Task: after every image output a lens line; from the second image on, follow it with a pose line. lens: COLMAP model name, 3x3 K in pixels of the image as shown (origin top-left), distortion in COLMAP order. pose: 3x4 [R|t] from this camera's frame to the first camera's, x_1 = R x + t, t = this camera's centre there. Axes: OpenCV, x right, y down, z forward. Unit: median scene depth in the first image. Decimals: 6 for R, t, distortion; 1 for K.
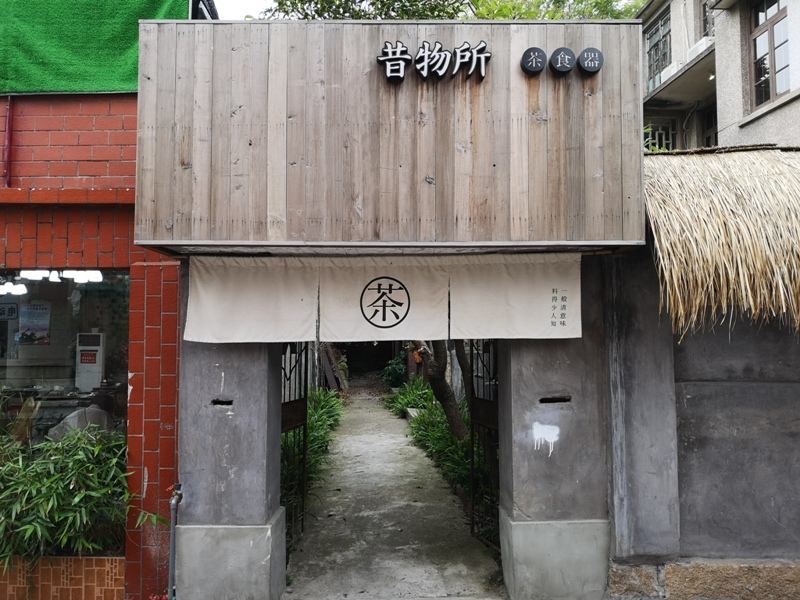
lens RADIAL K [[605.9, 0, 400.0], [0, 605.9, 300.0], [0, 0, 1]] dist [0.056625, -0.057689]
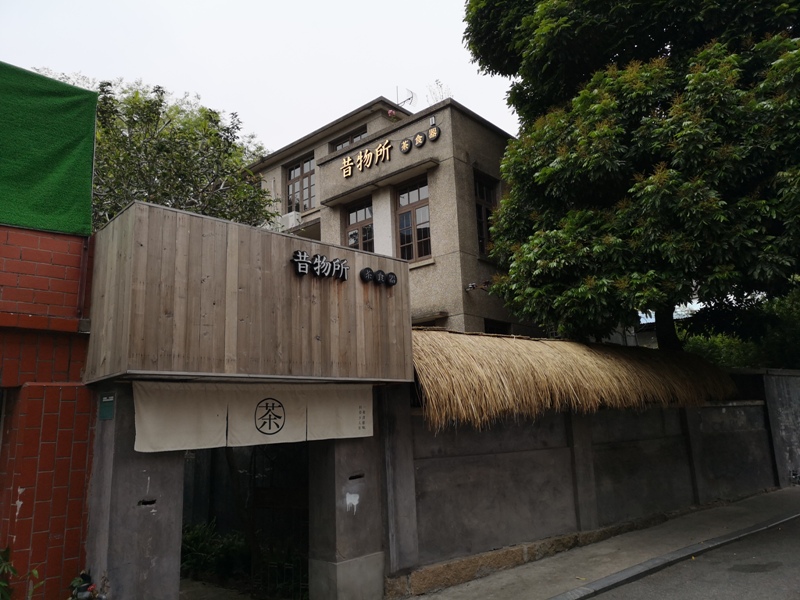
lens RADIAL K [[605.9, 0, 400.0], [0, 605.9, 300.0], [0, 0, 1]] dist [0.056625, -0.057689]
pose [[0.728983, 0.114568, 0.674877, -0.876026], [0.003063, 0.985339, -0.170581, -0.022352], [-0.684525, 0.126417, 0.717944, -0.303928]]
